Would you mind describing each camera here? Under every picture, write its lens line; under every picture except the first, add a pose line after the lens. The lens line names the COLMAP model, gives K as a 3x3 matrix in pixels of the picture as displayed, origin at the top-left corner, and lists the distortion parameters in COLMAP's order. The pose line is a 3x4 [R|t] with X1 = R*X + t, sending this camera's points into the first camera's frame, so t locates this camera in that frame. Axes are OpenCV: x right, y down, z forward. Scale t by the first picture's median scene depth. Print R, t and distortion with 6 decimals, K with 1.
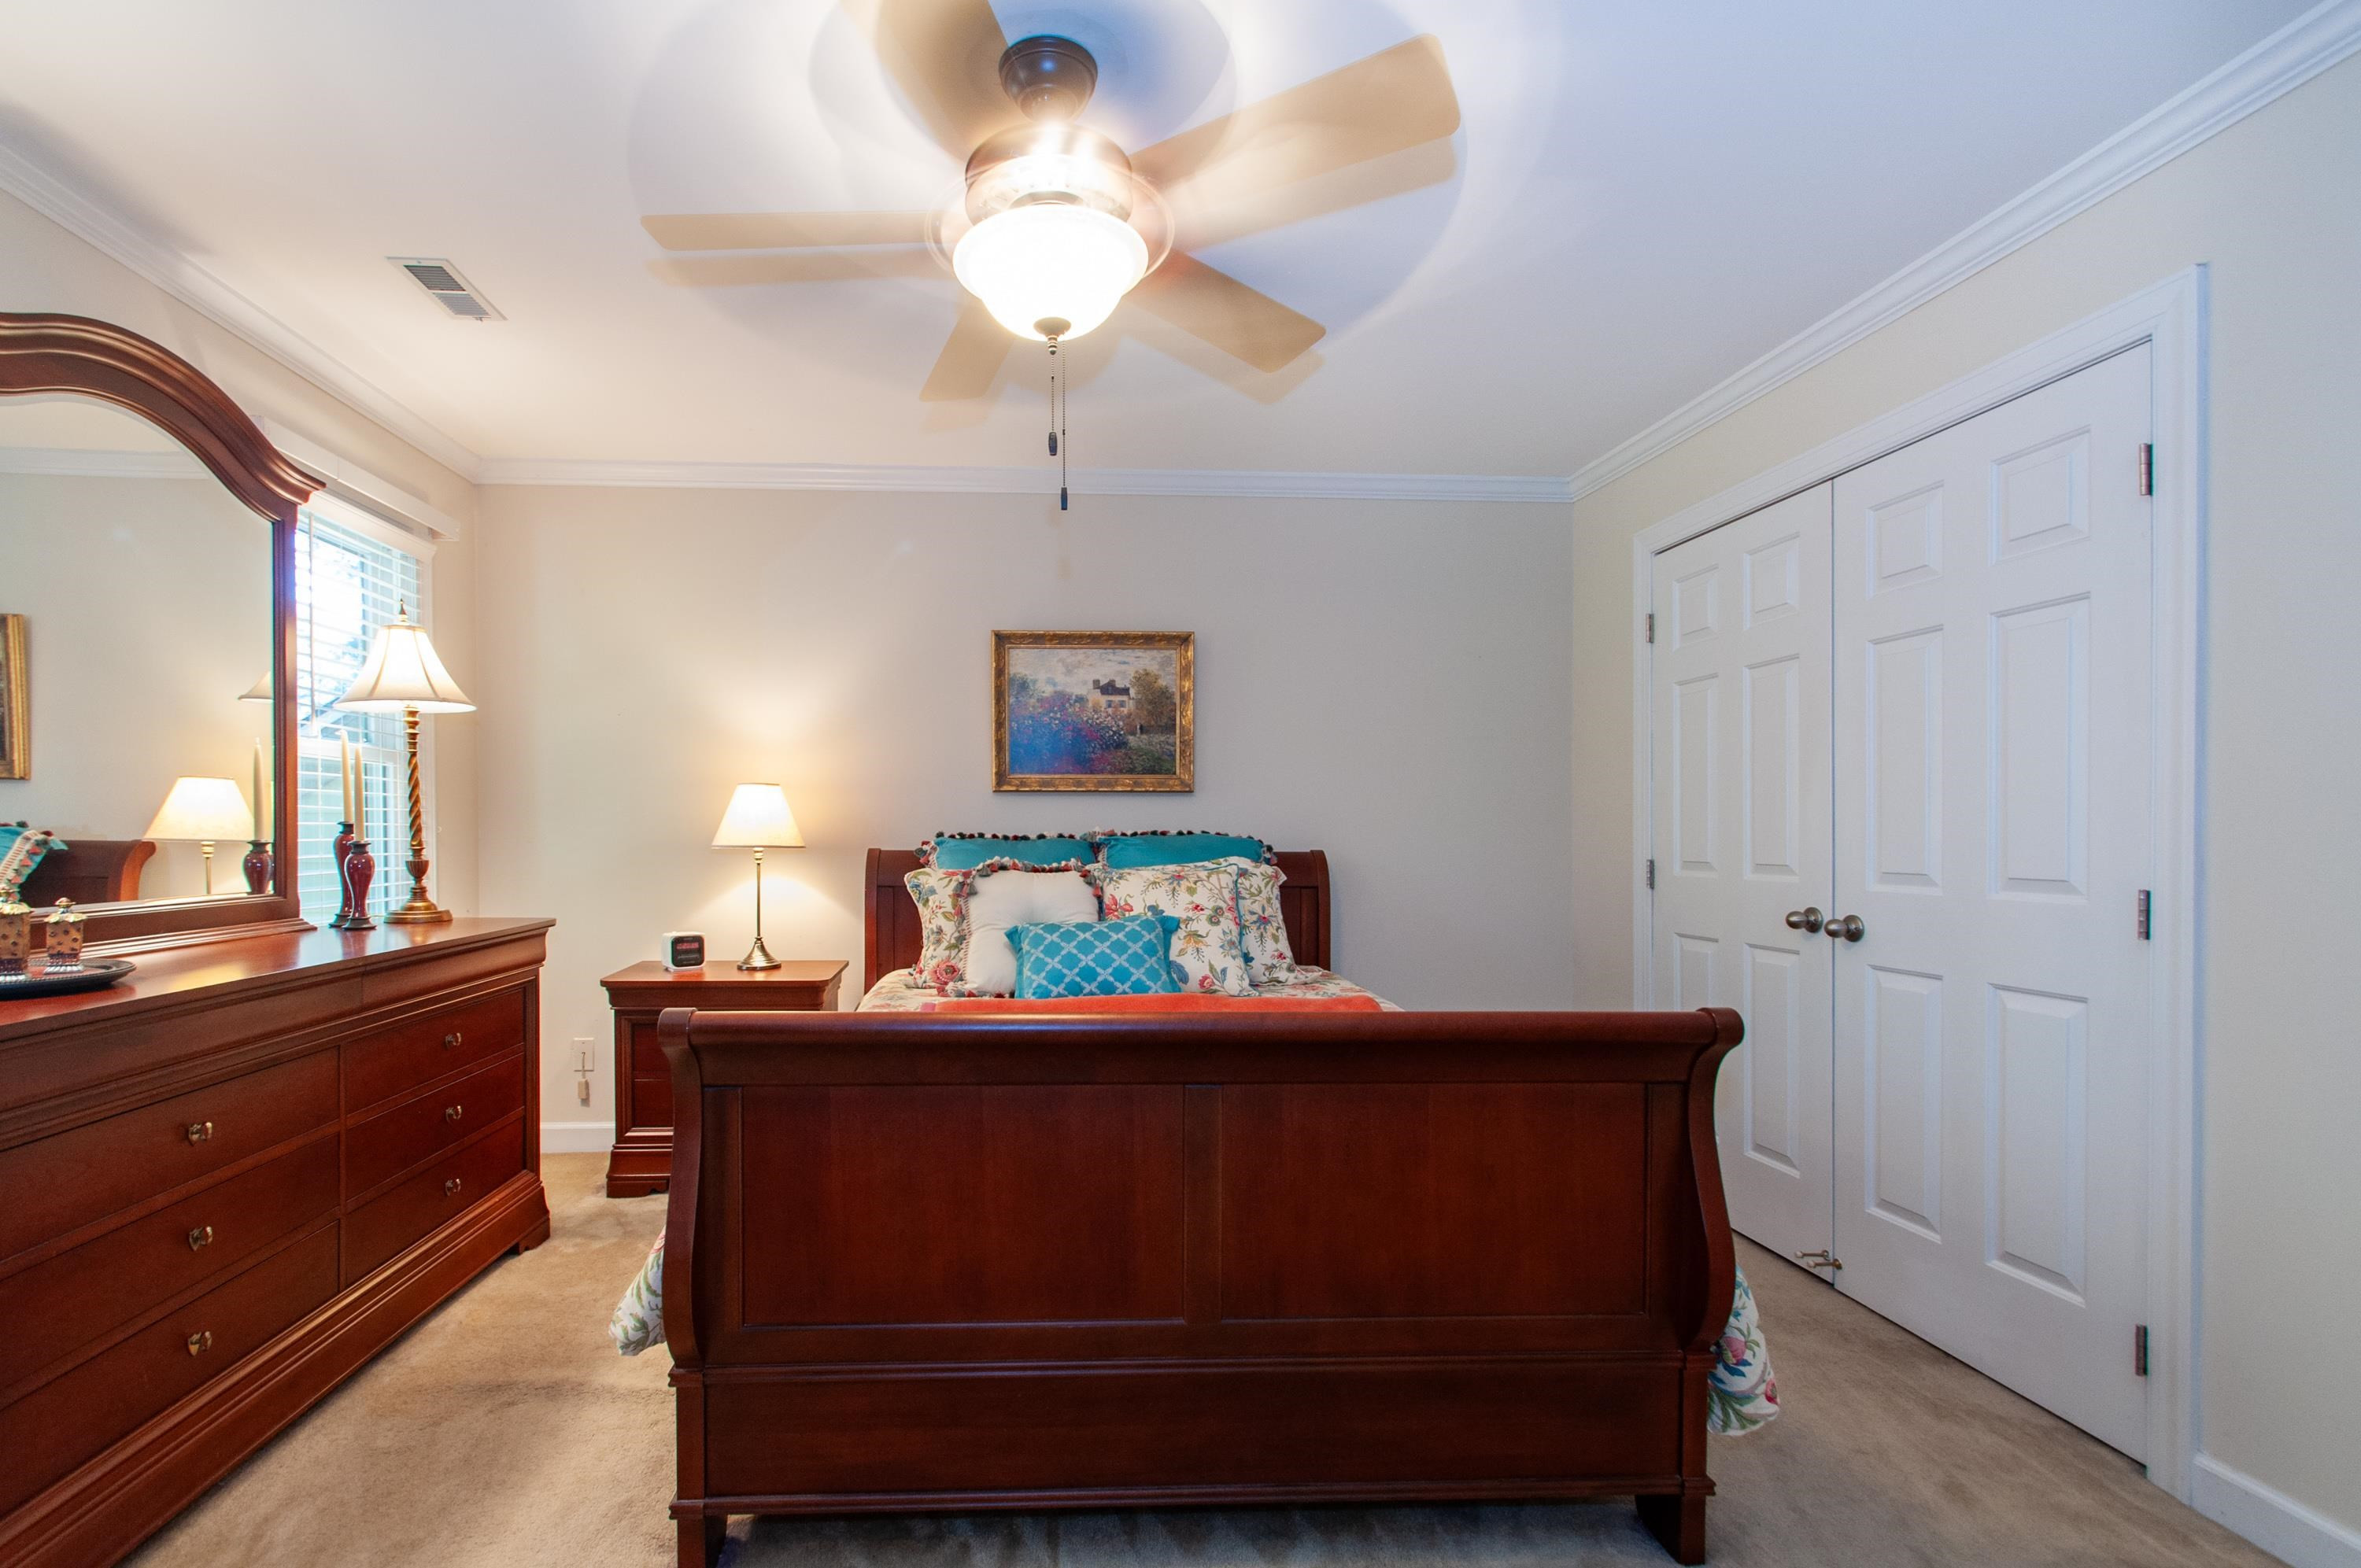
lens RADIAL K [[1084.6, 0, 1180.9], [0, 1084.6, 851.1], [0, 0, 1]] dist [0.001686, 0.000179]
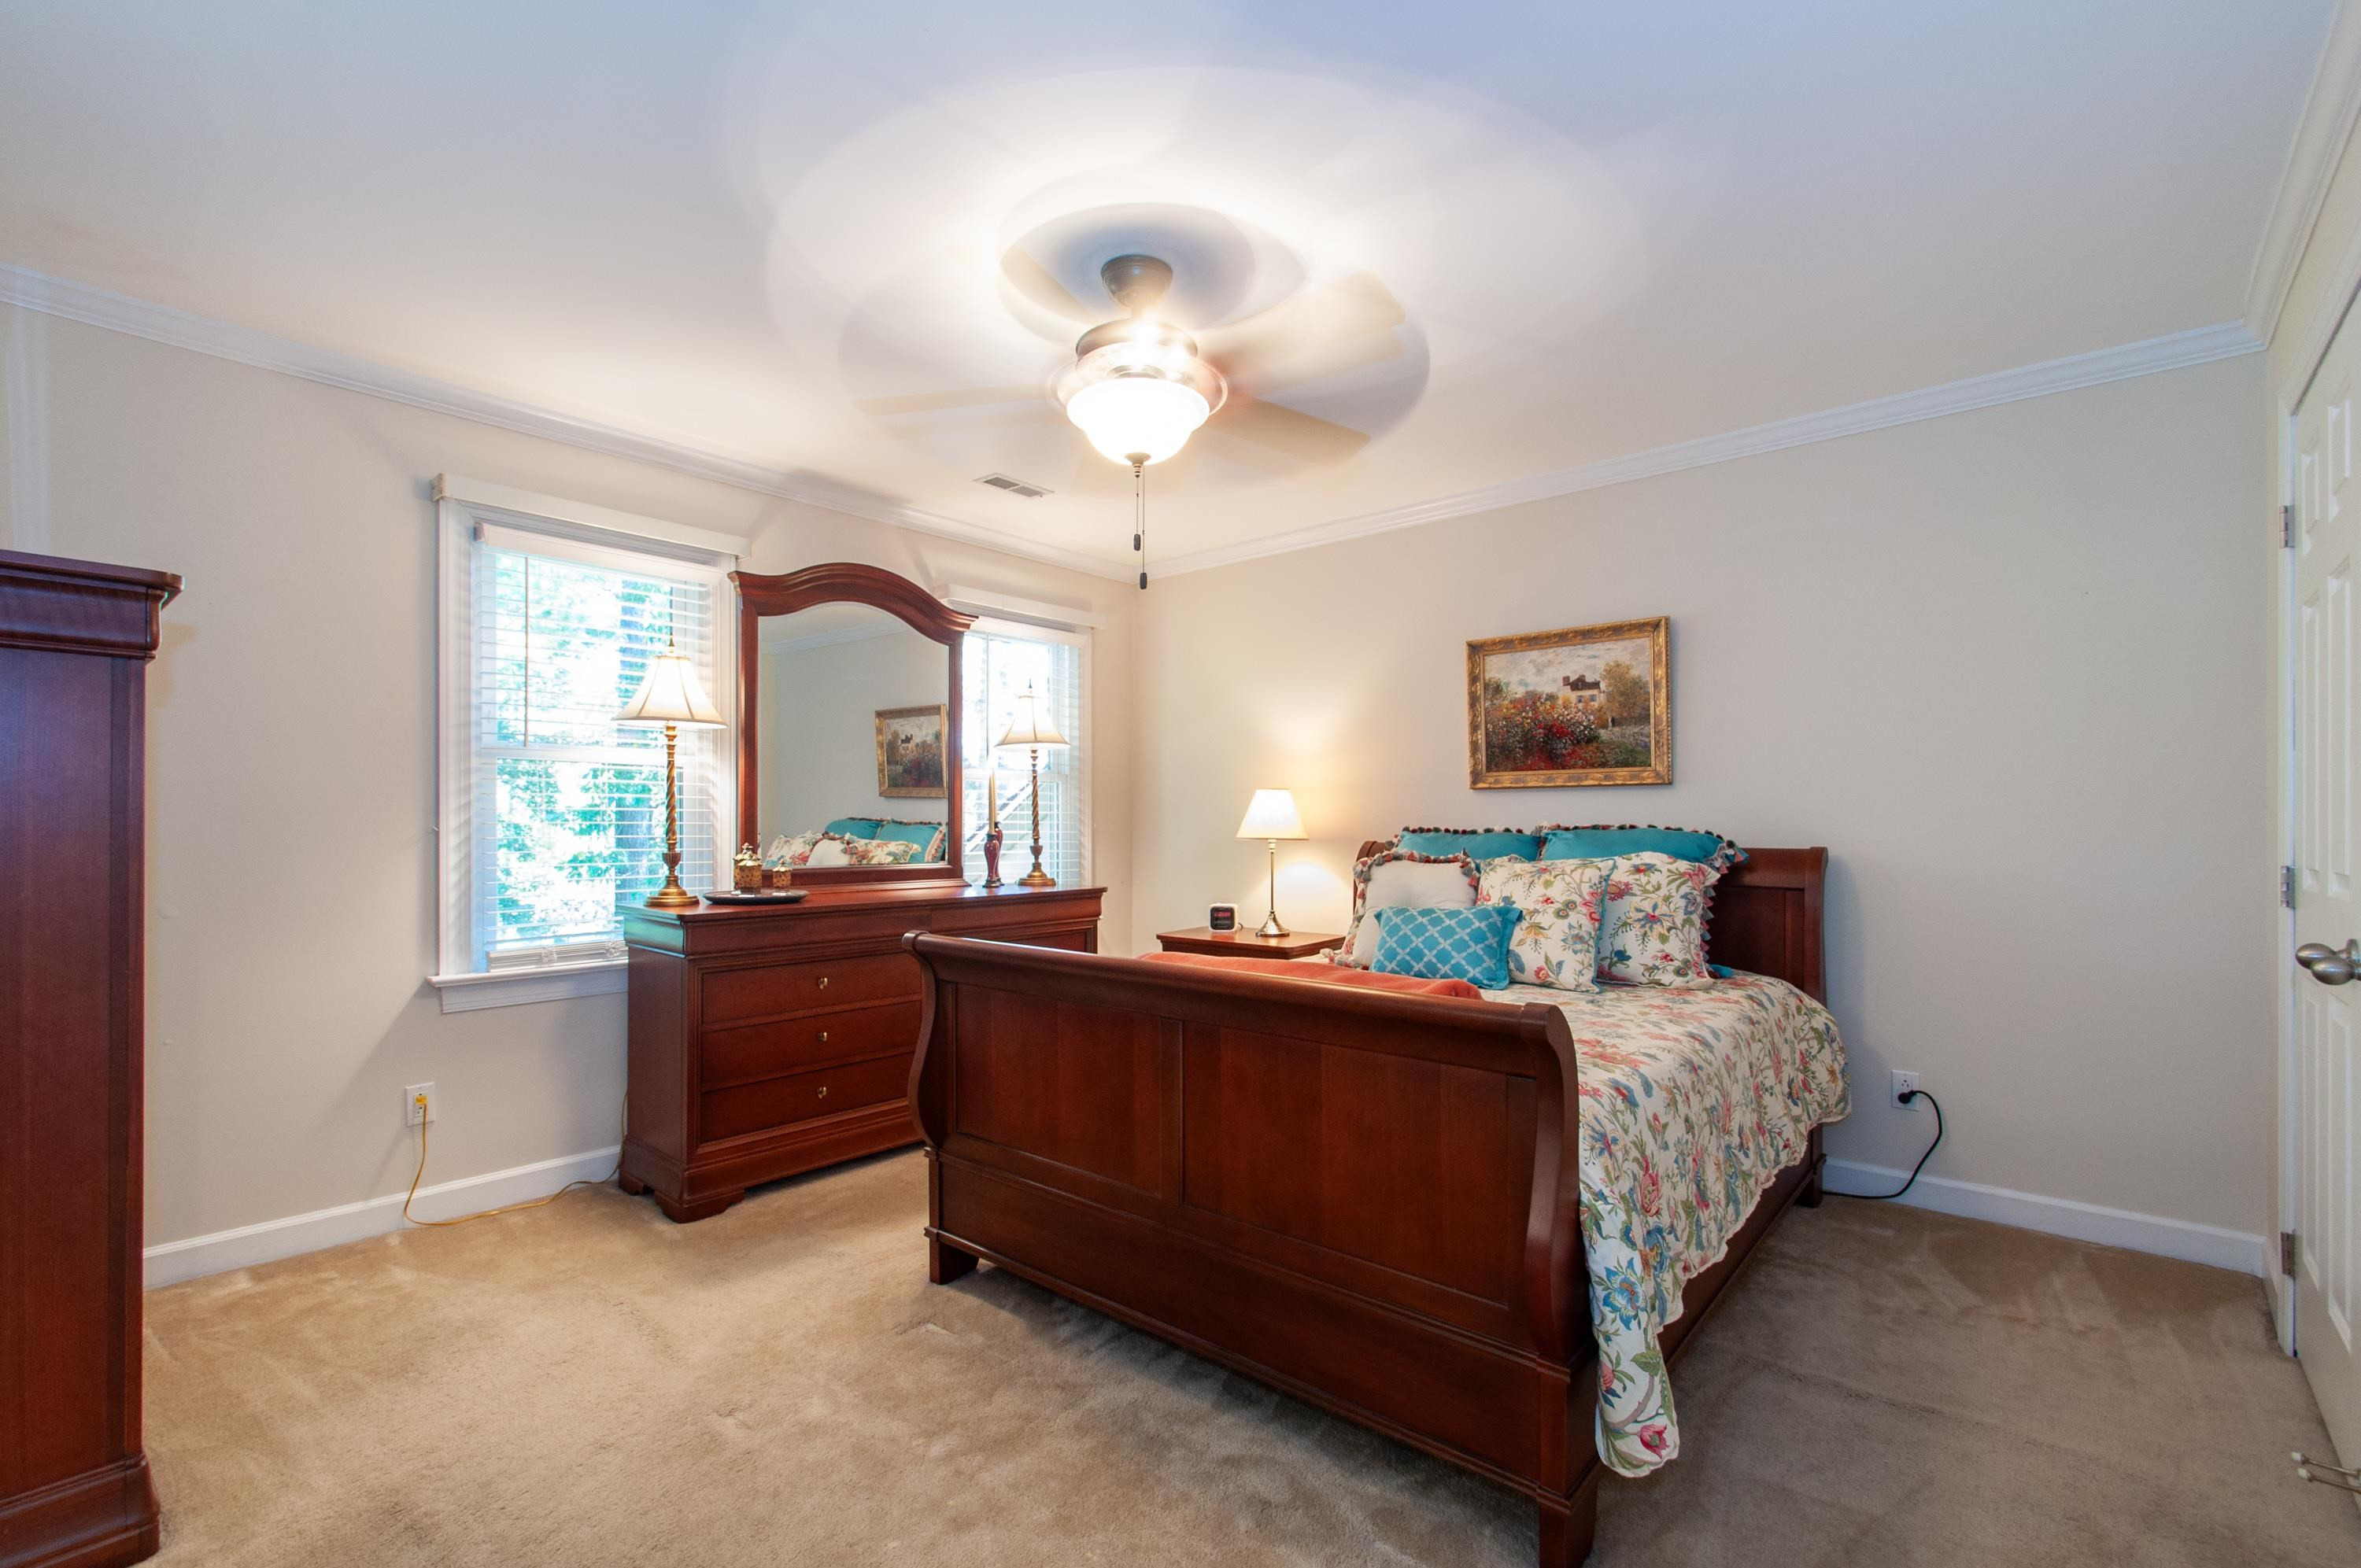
lens RADIAL K [[1047.7, 0, 1146.6], [0, 1047.7, 828.5], [0, 0, 1]] dist [0.000978, 0.000152]
pose [[0.718875, -0.000399, -0.695139, 0.356049], [-0.011346, 0.999860, -0.012307, 0.000824], [0.695047, 0.016734, 0.718770, 0.026807]]
